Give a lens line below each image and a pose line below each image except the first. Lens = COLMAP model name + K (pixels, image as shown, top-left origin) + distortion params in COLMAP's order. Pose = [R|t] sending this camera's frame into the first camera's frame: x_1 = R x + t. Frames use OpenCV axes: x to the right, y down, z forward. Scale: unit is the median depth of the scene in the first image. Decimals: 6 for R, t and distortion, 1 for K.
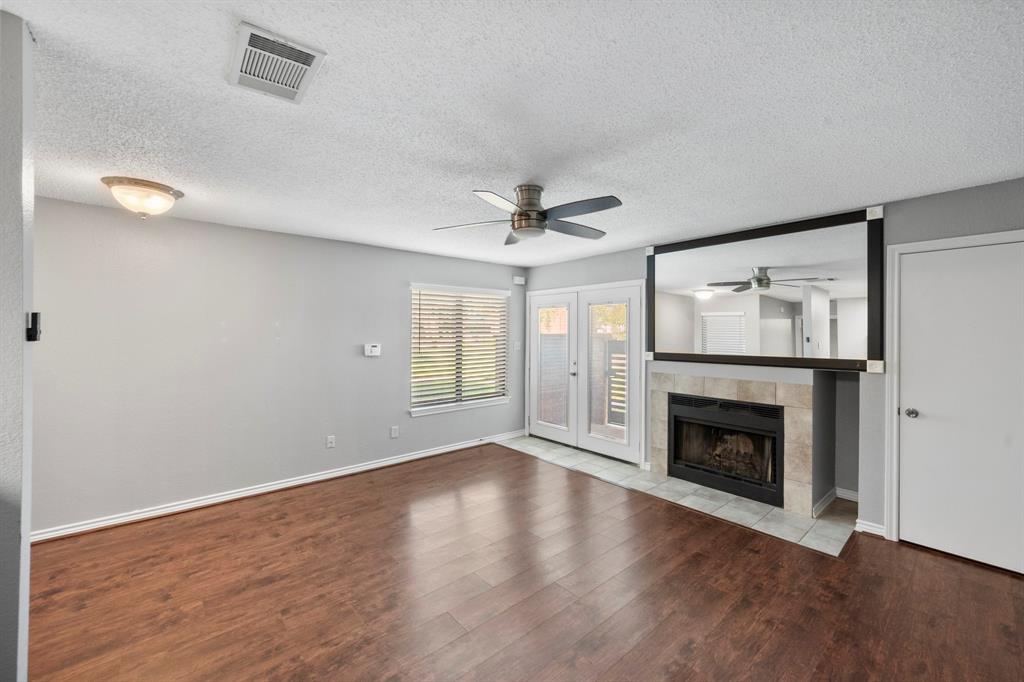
lens RADIAL K [[408.3, 0, 516.1], [0, 408.3, 335.1], [0, 0, 1]] dist [0.000128, 0.000817]
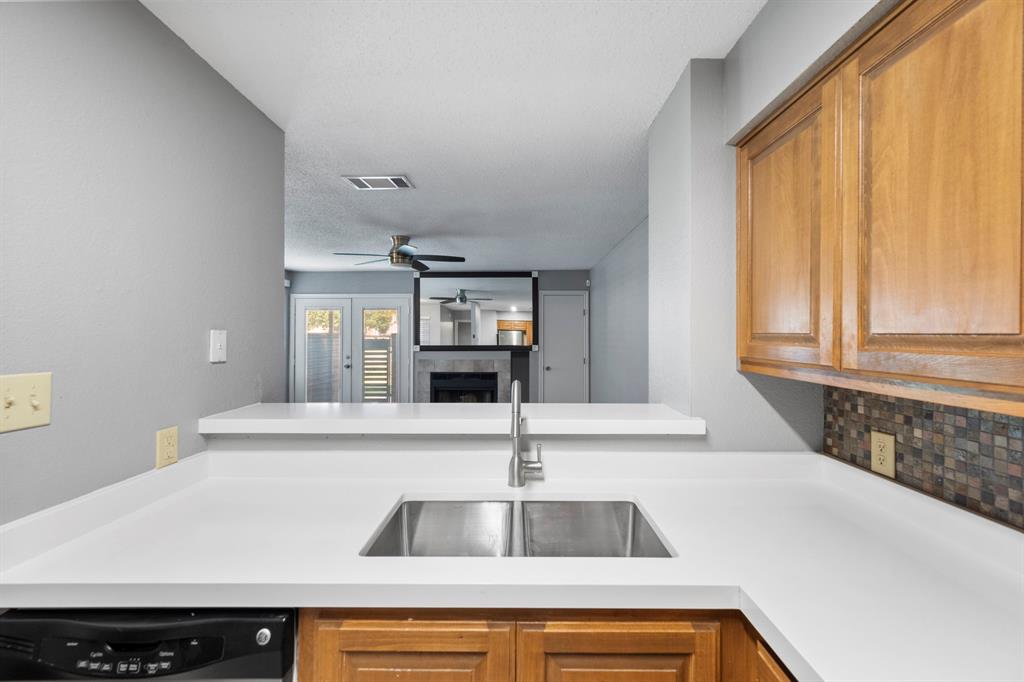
lens RADIAL K [[408.3, 0, 515.2], [0, 408.3, 332.8], [0, 0, 1]] dist [0.000128, 0.000817]
pose [[0.665604, 0.000619, 0.746305, -0.683985], [0.006564, 0.999956, -0.006684, 0.011318], [-0.746276, 0.009348, 0.665571, -0.279745]]
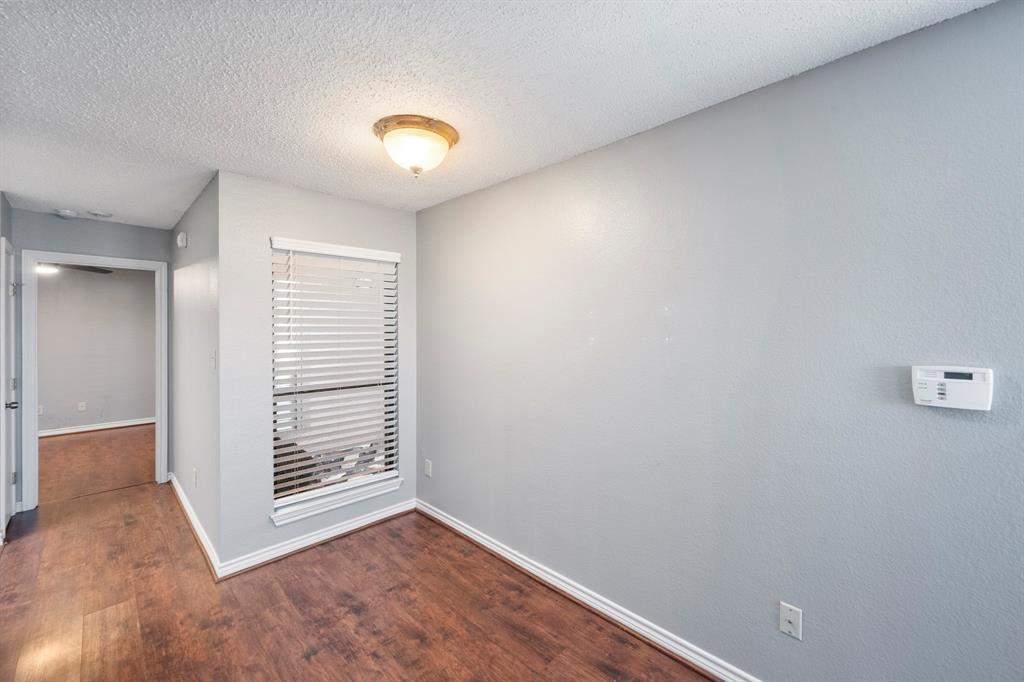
lens RADIAL K [[408.3, 0, 516.4], [0, 408.3, 331.5], [0, 0, 1]] dist [0.000128, 0.000817]
pose [[0.077489, -0.000043, -0.996993, -0.129672], [-0.004213, 0.999991, -0.000370, -0.001232], [0.996984, 0.004229, 0.077488, 0.916263]]
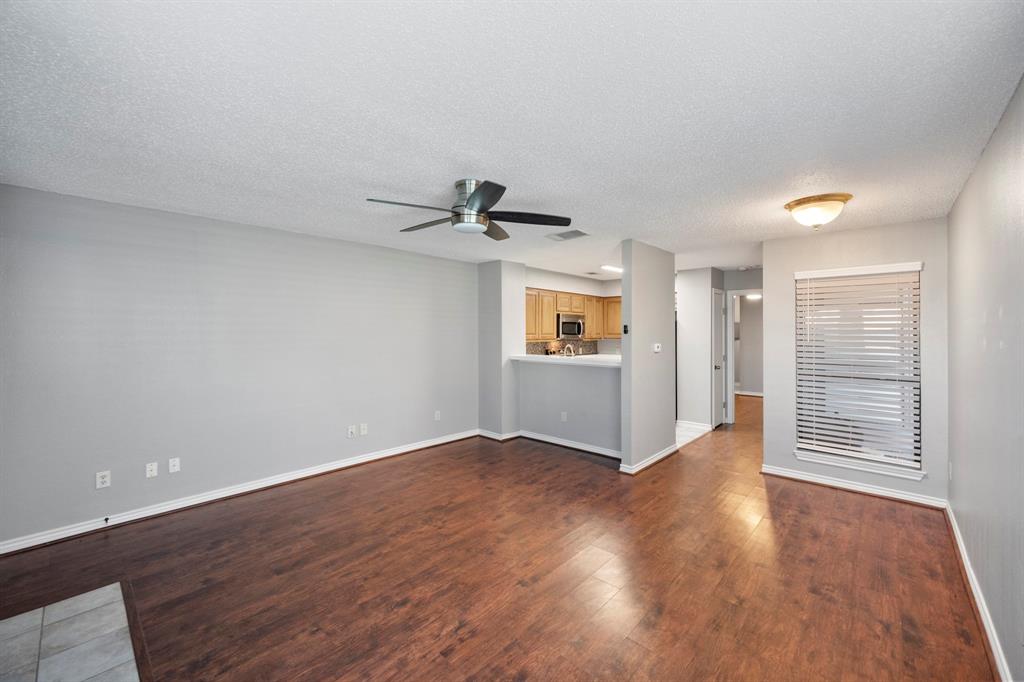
lens RADIAL K [[408.3, 0, 514.9], [0, 408.3, 332.0], [0, 0, 1]] dist [0.000128, 0.000817]
pose [[-0.994053, -0.003128, -0.108850, 0.025097], [-0.004002, 0.999961, 0.007813, -0.008626], [0.108821, 0.008202, -0.994027, 1.650359]]
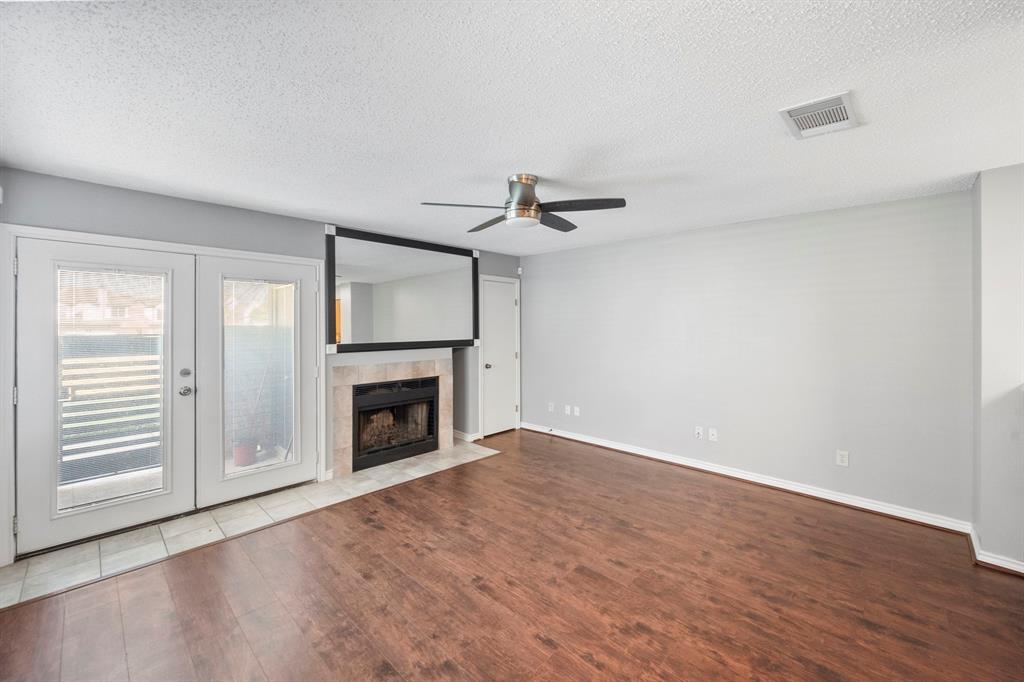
lens RADIAL K [[408.3, 0, 515.4], [0, 408.3, 327.4], [0, 0, 1]] dist [0.000128, 0.000817]
pose [[-0.093685, -0.008908, 0.995562, -0.794304], [0.002302, 0.999955, 0.009164, -0.003491], [-0.995599, 0.003150, -0.093660, 0.923111]]
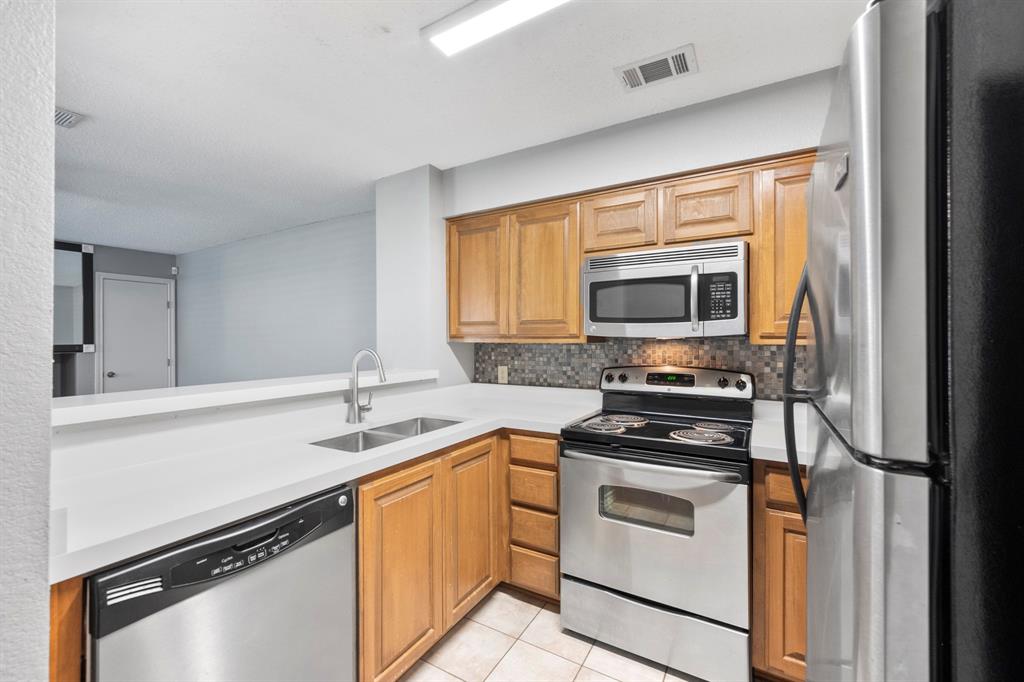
lens RADIAL K [[408.3, 0, 512.8], [0, 408.3, 332.8], [0, 0, 1]] dist [0.000128, 0.000817]
pose [[-0.316917, 0.014769, 0.948338, -1.015487], [0.005016, 0.999891, -0.013895, 0.044254], [-0.948440, 0.000353, -0.316957, -0.025522]]
